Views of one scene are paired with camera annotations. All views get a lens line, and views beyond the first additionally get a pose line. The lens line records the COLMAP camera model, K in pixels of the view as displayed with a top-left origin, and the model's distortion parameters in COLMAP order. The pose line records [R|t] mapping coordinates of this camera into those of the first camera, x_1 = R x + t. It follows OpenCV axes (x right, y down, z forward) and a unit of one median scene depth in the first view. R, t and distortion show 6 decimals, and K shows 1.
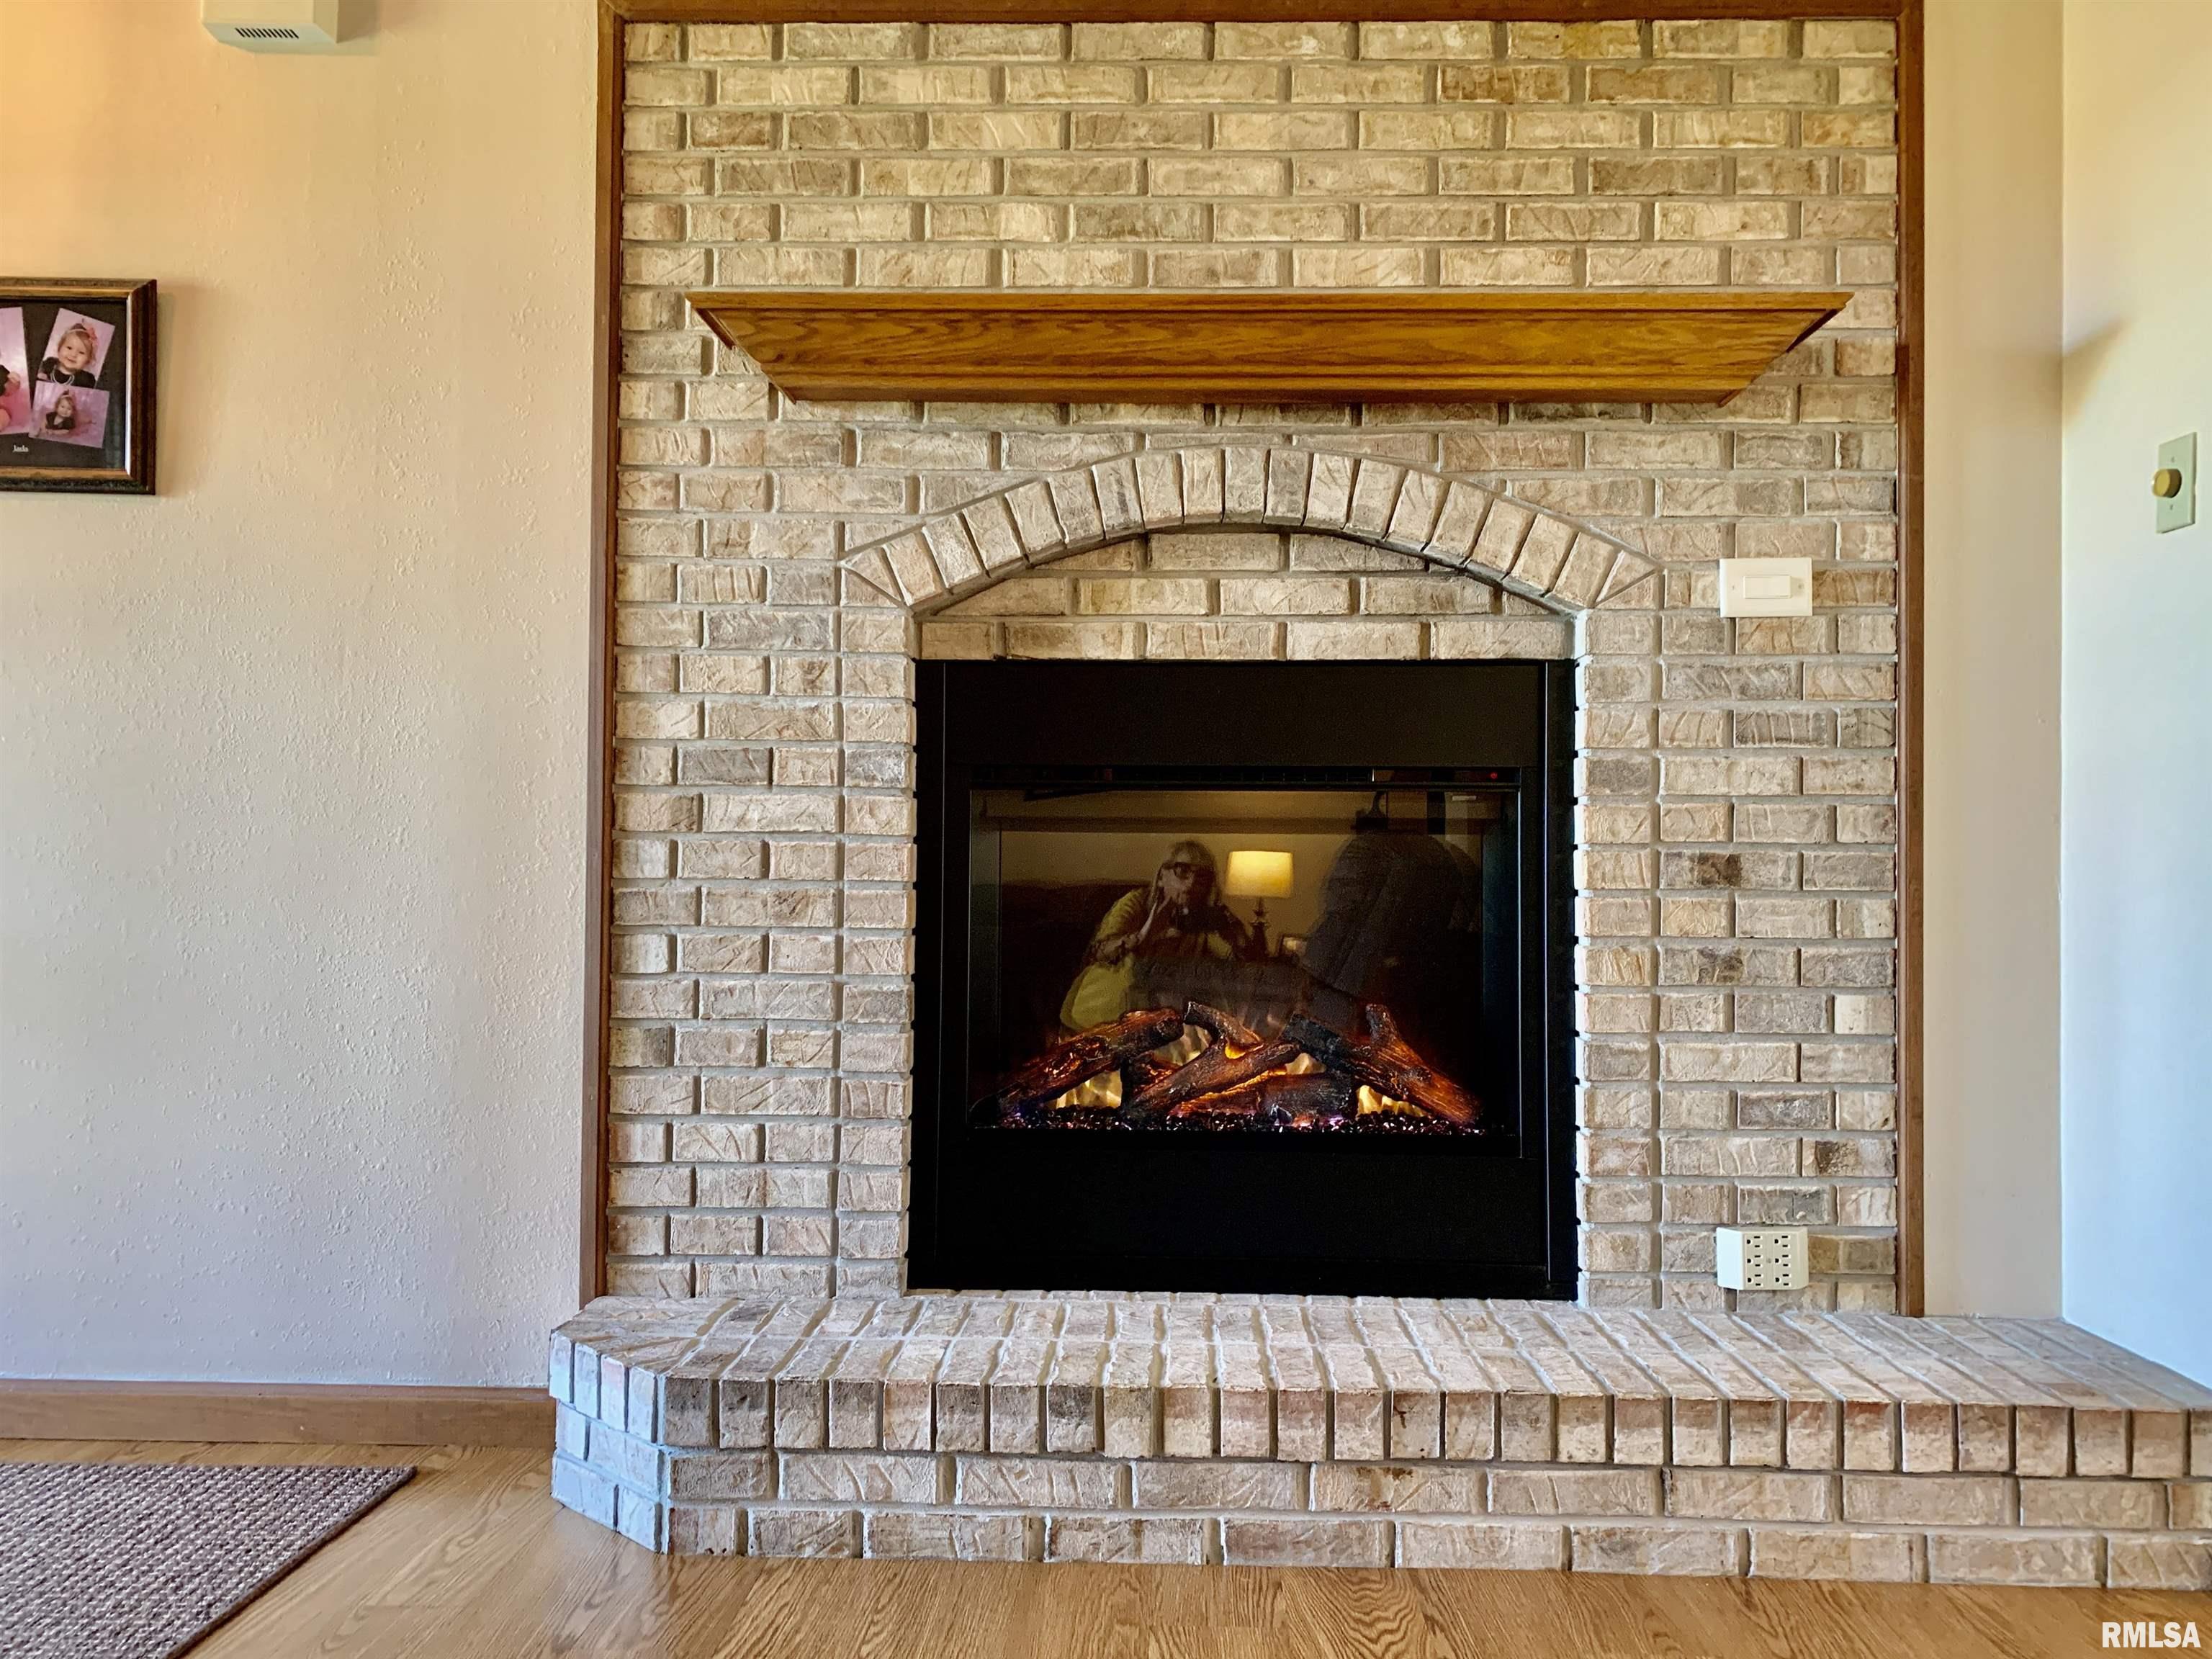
lens RADIAL K [[1680.1, 0, 1115.7], [0, 1680.1, 851.8], [0, 0, 1]] dist [0.048811, -0.054220]
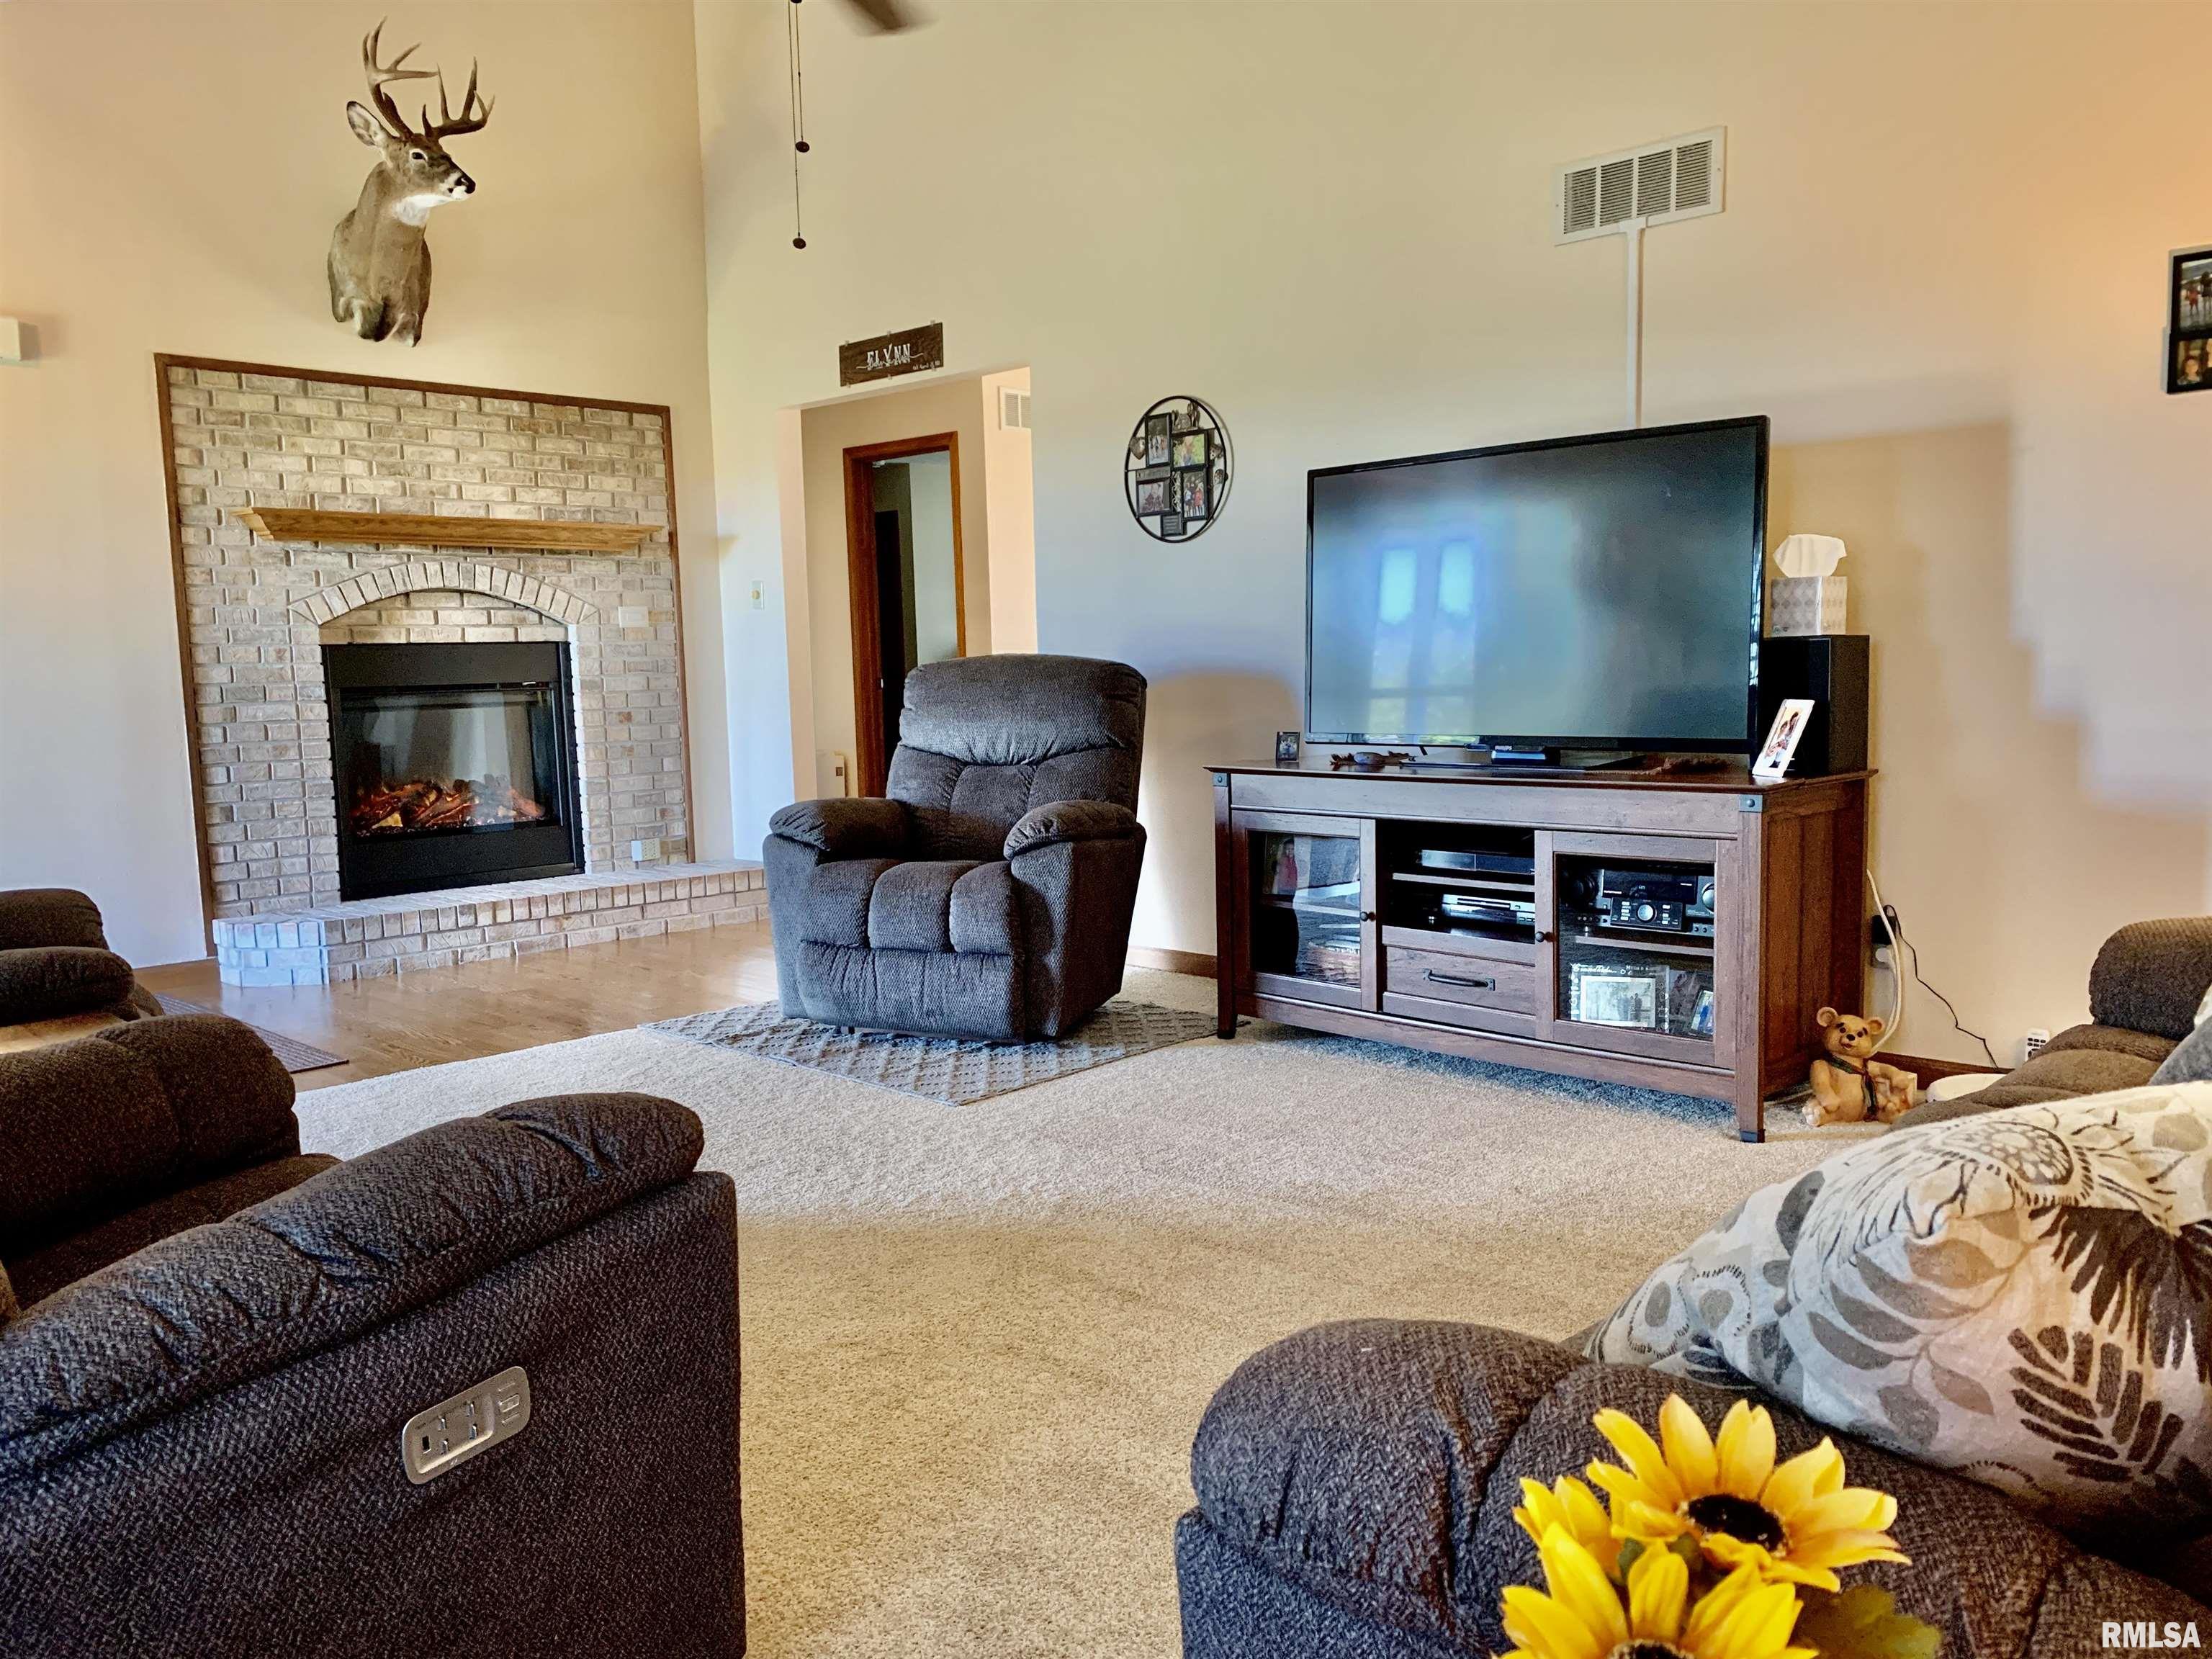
lens RADIAL K [[1680.1, 0, 1119.3], [0, 1680.1, 832.6], [0, 0, 1]] dist [0.048811, -0.054220]
pose [[0.676149, -0.101101, 0.729796, -1.160278], [0.016113, 0.992333, 0.122542, -0.129709], [-0.736589, -0.071097, 0.672593, -1.521429]]
